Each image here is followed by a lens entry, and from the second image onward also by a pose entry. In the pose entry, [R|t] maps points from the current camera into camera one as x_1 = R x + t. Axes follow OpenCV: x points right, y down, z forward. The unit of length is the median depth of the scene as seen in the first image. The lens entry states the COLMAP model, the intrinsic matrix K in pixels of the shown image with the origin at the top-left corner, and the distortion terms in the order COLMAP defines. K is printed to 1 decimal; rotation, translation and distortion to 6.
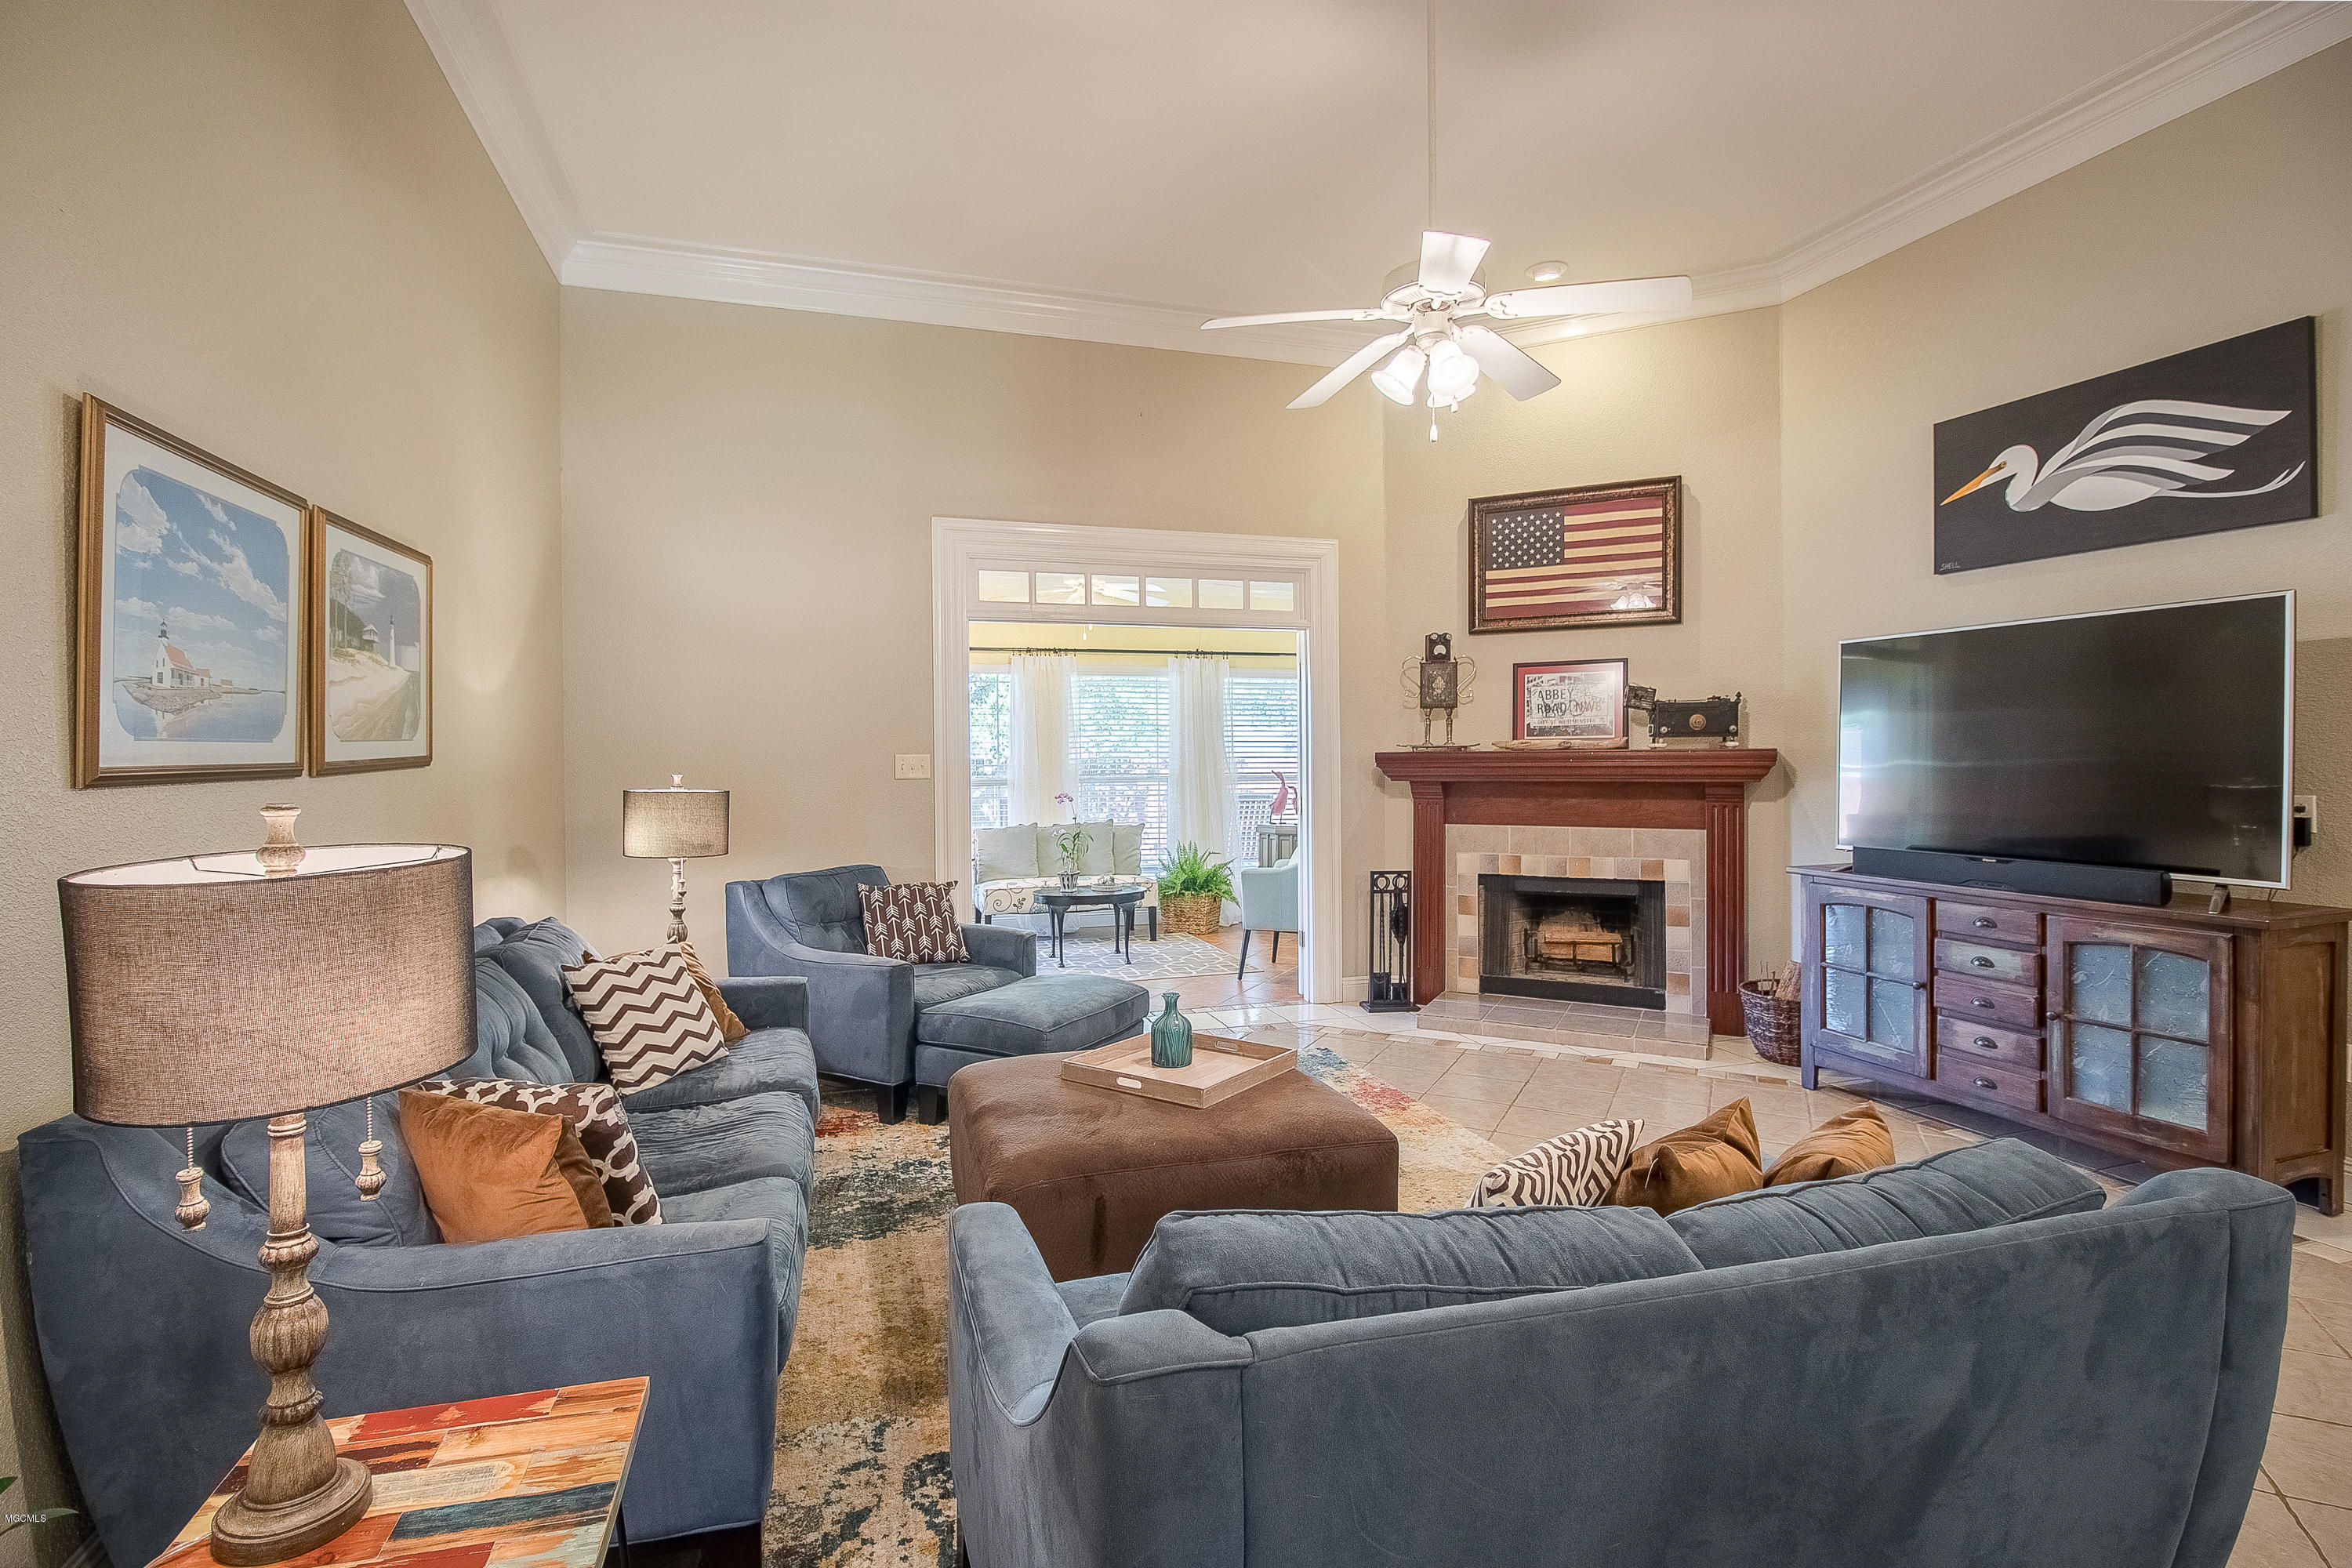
lens RADIAL K [[1097.5, 0, 1157.5], [0, 1097.5, 773.9], [0, 0, 1]] dist [-0.015139, -0.004001]
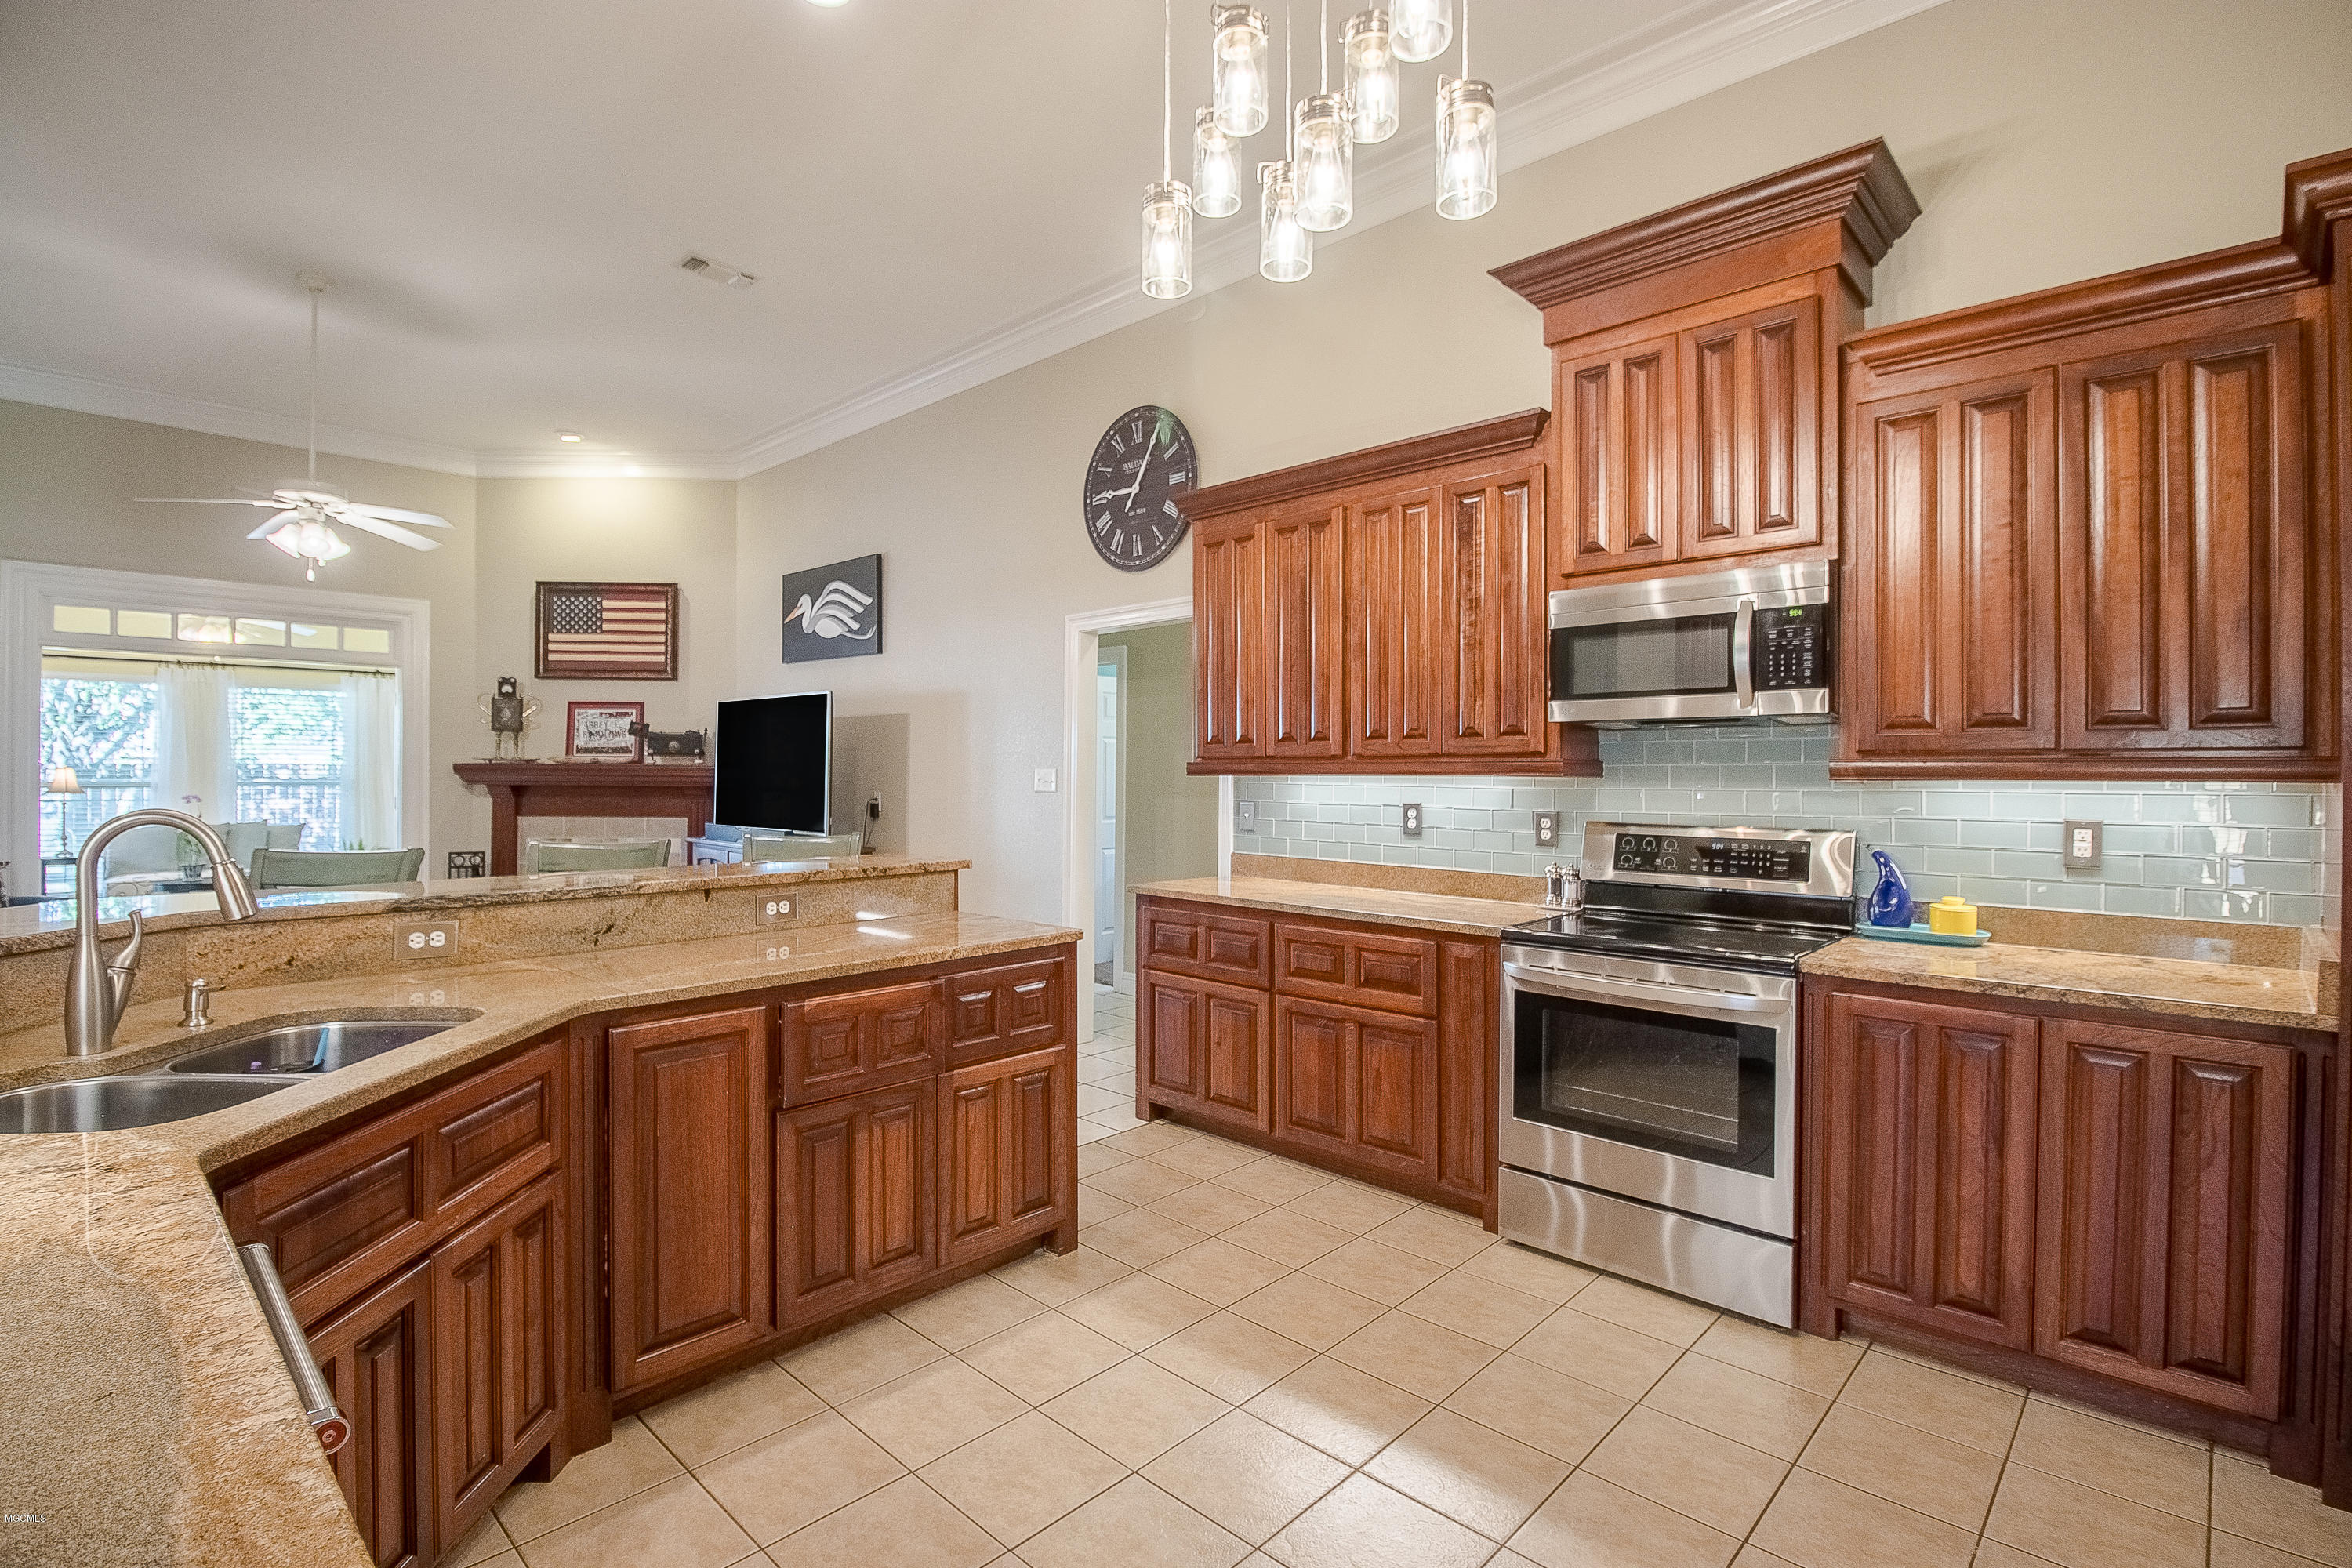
lens RADIAL K [[1097.5, 0, 1166.8], [0, 1097.5, 772.4], [0, 0, 1]] dist [-0.015139, -0.004001]
pose [[0.869975, 0.013485, 0.492912, 0.323513], [-0.007370, 0.999870, -0.014347, 0.005037], [-0.493041, 0.008849, 0.869961, -0.631242]]
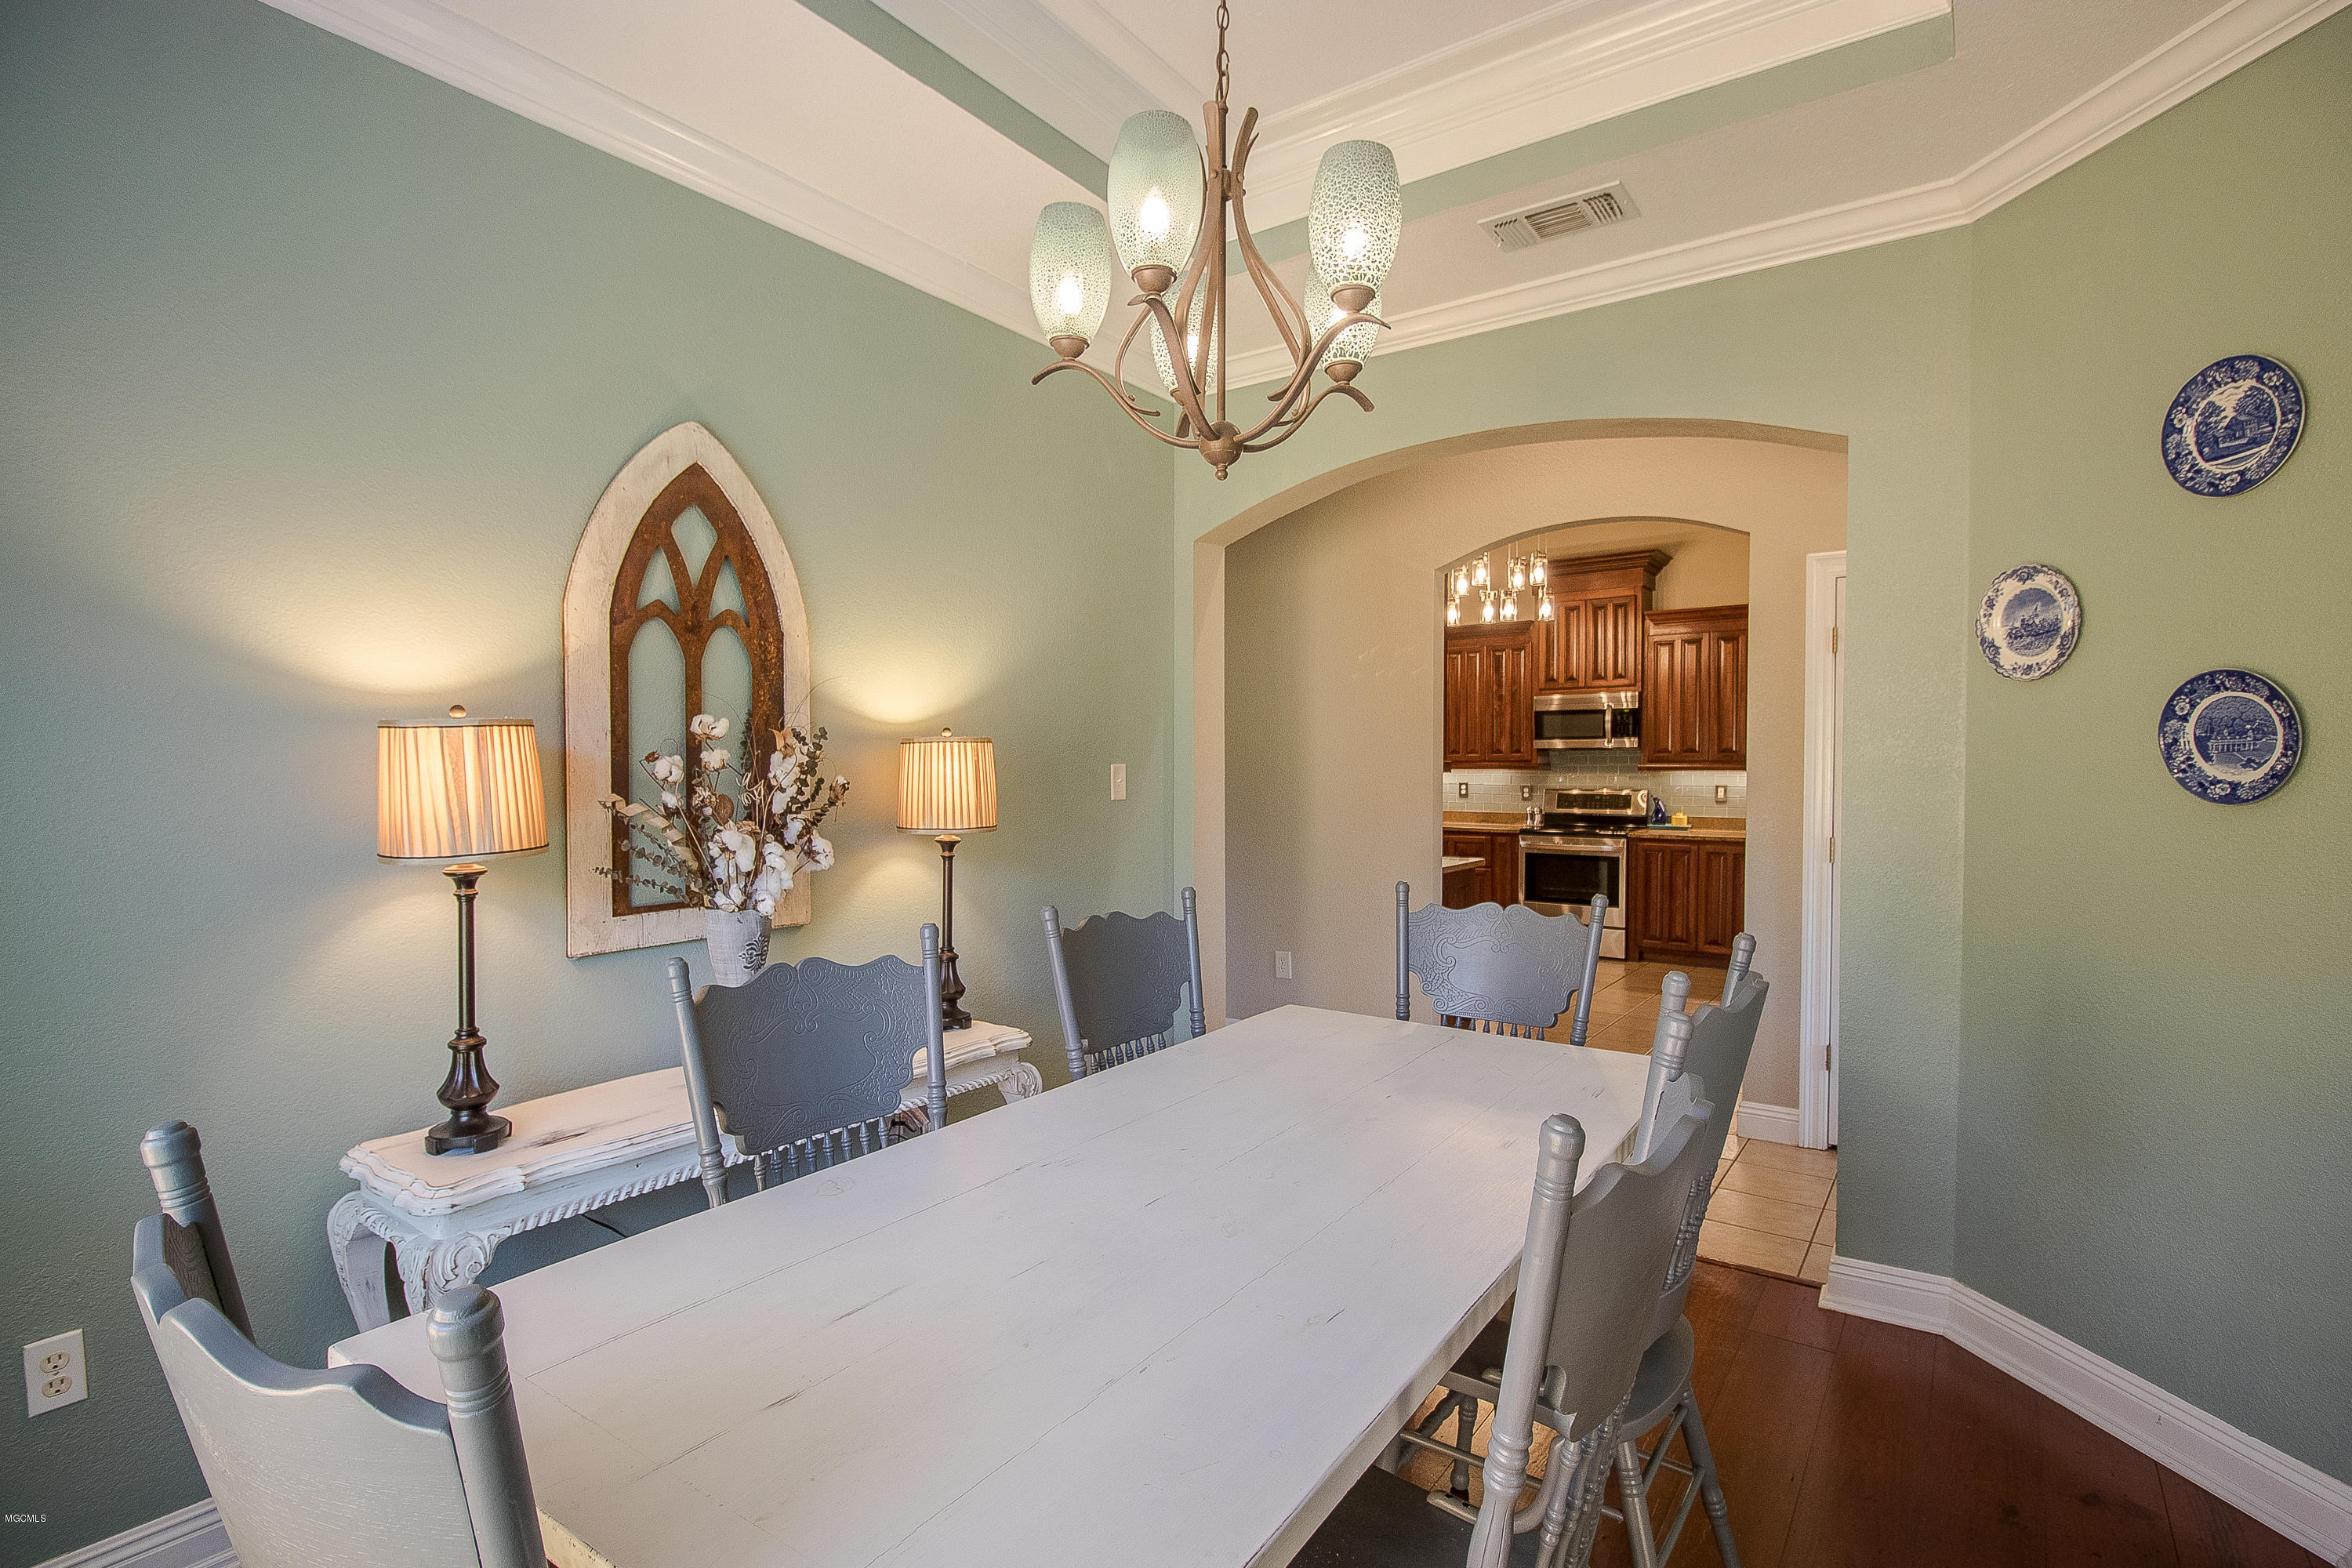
lens RADIAL K [[1097.5, 0, 1195.3], [0, 1097.5, 788.2], [0, 0, 1]] dist [-0.015139, -0.004001]
pose [[0.785187, 0.002566, 0.619253, -0.511896], [-0.004269, 0.999990, 0.001269, 0.022887], [-0.619244, -0.003640, 0.785191, -1.114956]]
